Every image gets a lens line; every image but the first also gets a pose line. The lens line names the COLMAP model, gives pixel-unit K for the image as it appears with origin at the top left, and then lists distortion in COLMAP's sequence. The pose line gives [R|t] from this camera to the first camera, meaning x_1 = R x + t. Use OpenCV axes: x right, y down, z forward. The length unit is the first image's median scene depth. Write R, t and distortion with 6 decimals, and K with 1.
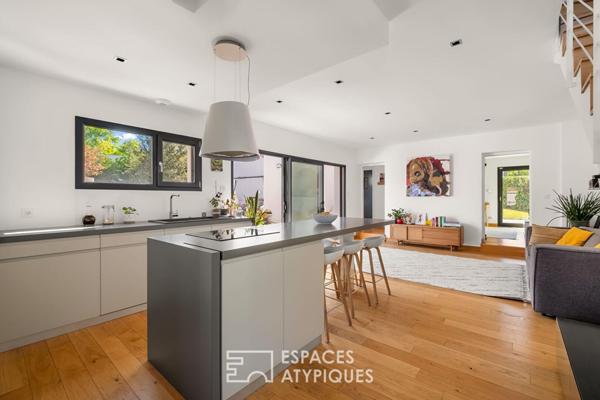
lens RADIAL K [[261.7, 0, 302.4], [0, 261.7, 198.6], [0, 0, 1]] dist [0.003085, -0.000220]
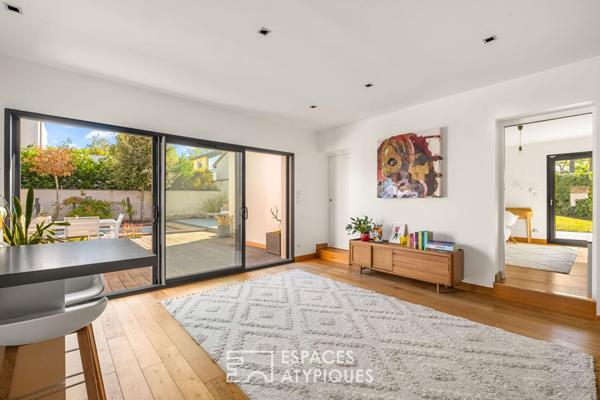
lens RADIAL K [[261.7, 0, 301.0], [0, 261.7, 200.6], [0, 0, 1]] dist [0.003085, -0.000220]
pose [[0.988685, 0.001201, -0.149999, 0.323831], [-0.001834, 0.999990, -0.004077, 0.001312], [0.149992, 0.004306, 0.988678, 0.351548]]
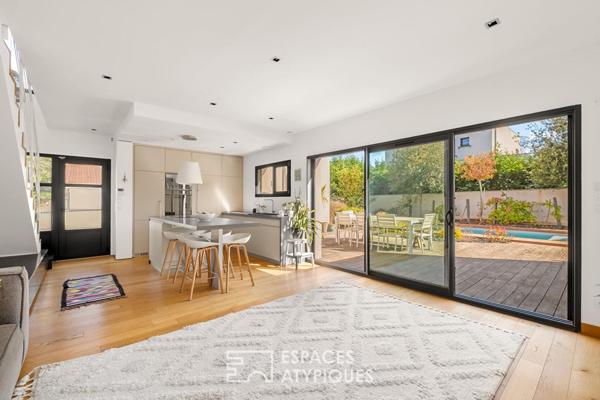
lens RADIAL K [[261.7, 0, 303.6], [0, 261.7, 200.0], [0, 0, 1]] dist [0.003085, -0.000220]
pose [[-0.156534, -0.000428, -0.987673, 0.617401], [-0.003559, 0.999994, 0.000131, -0.006256], [0.987666, 0.003536, -0.156534, 0.791166]]
